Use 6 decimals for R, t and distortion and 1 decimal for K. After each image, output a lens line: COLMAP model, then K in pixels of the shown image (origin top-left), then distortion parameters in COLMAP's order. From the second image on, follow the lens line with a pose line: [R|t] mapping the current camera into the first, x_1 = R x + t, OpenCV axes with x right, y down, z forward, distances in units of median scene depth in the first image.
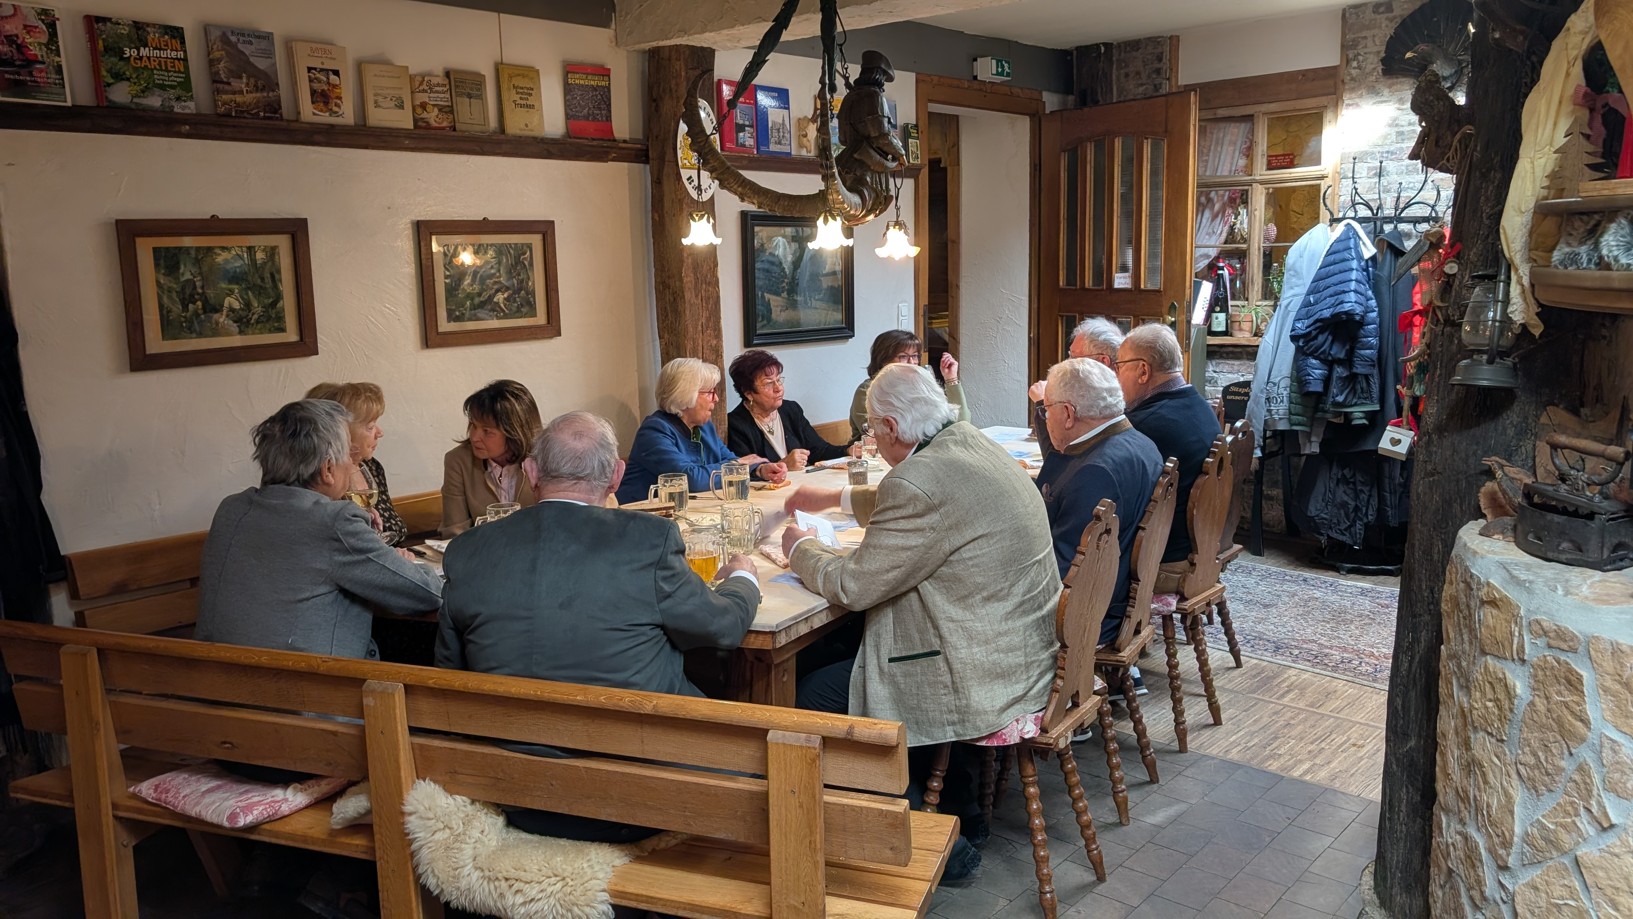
lens RADIAL K [[1187.2, 0, 819.7], [0, 1187.2, 451.3], [0, 0, 1]] dist [0.002320, 0.004074]
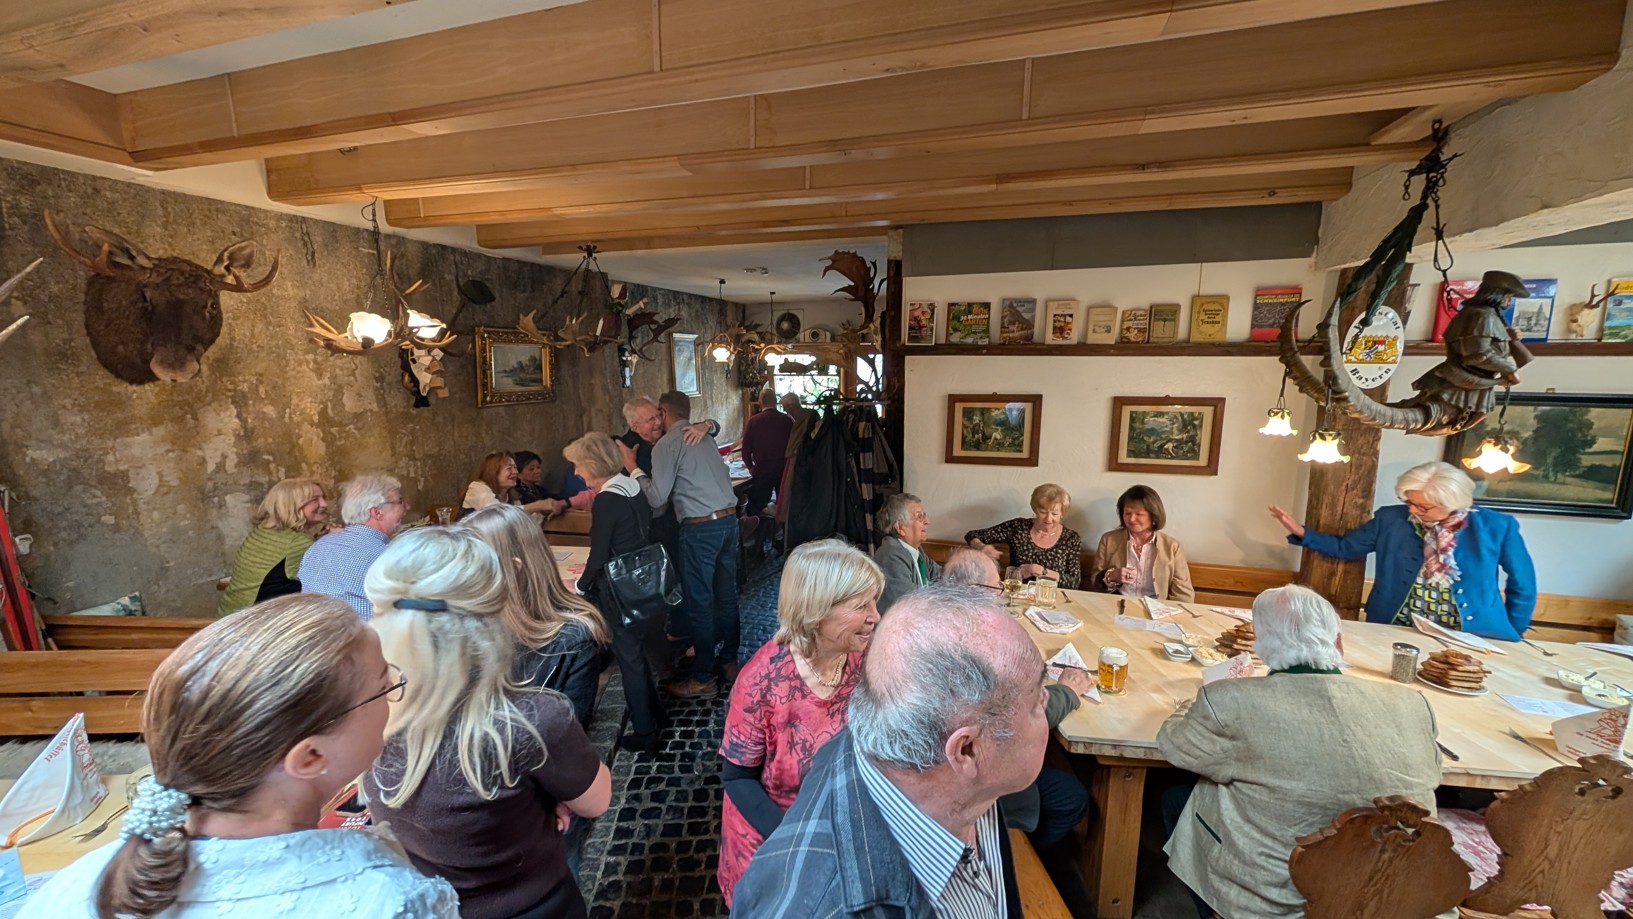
lens RADIAL K [[622.8, 0, 819.0], [0, 622.8, 450.0], [0, 0, 1]] dist [0.001034, 0.008785]
pose [[0.427824, 0.150868, -0.891182, 0.288462], [-0.160360, 0.982999, 0.089429, -0.134551], [0.889523, 0.104650, 0.444743, 0.247868]]
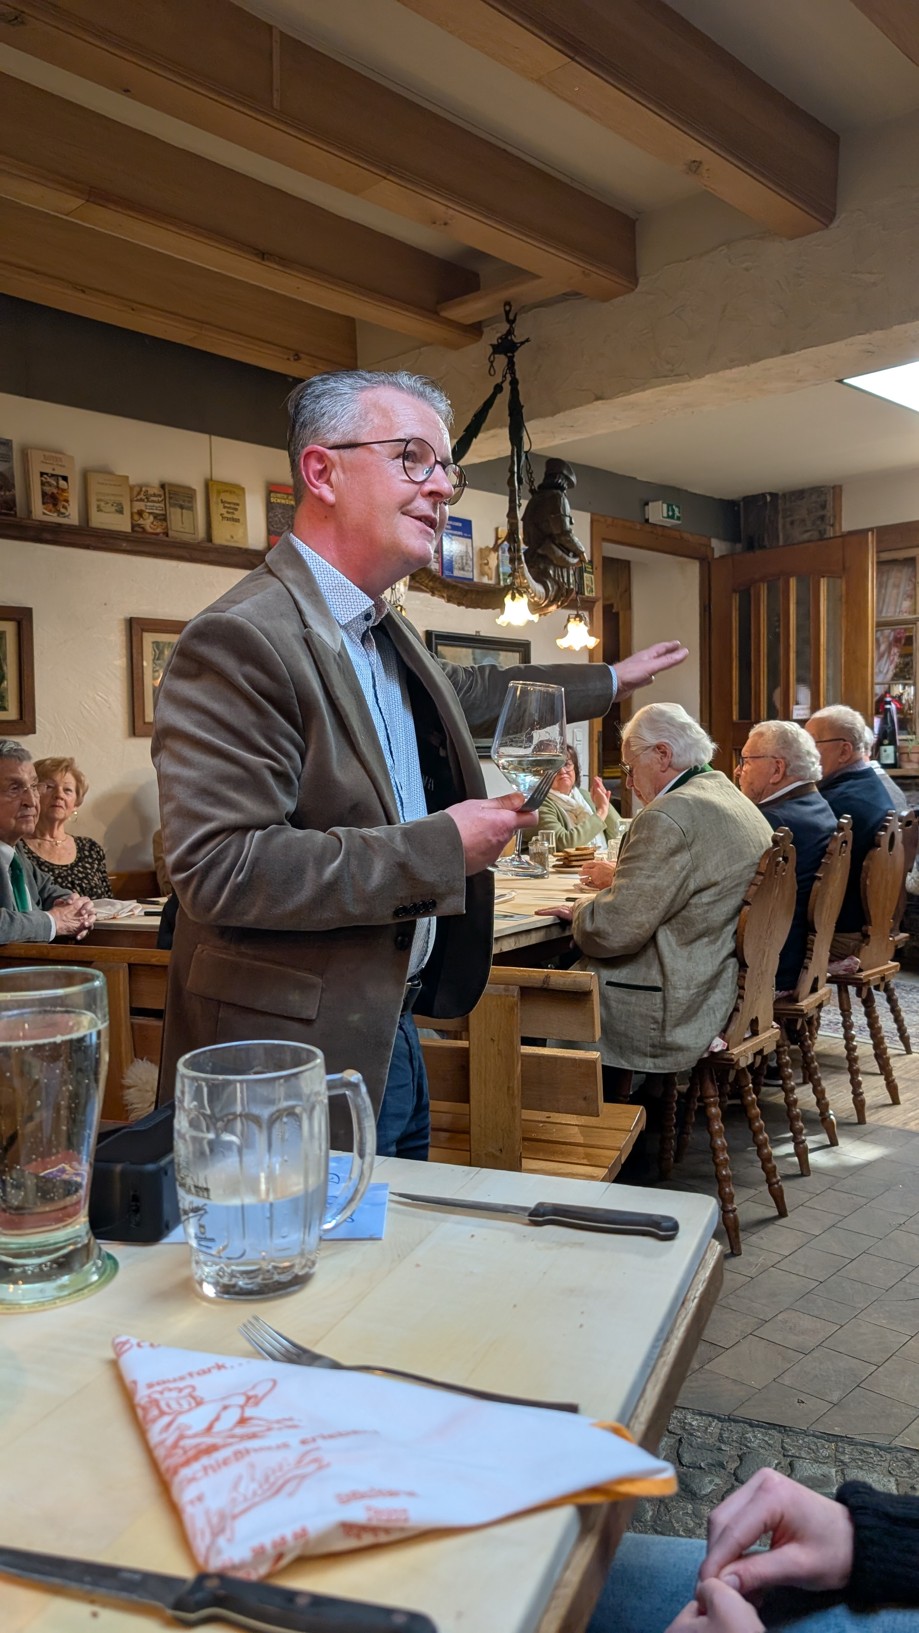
lens RADIAL K [[1187.2, 0, 440.4], [0, 1187.2, 819.5], [0, 0, 1]] dist [0.002320, 0.004074]
pose [[0.999215, 0.009105, -0.038563, -0.014675], [-0.013118, 0.994374, -0.105112, 0.100153], [0.037389, 0.105536, 0.993712, -0.041441]]
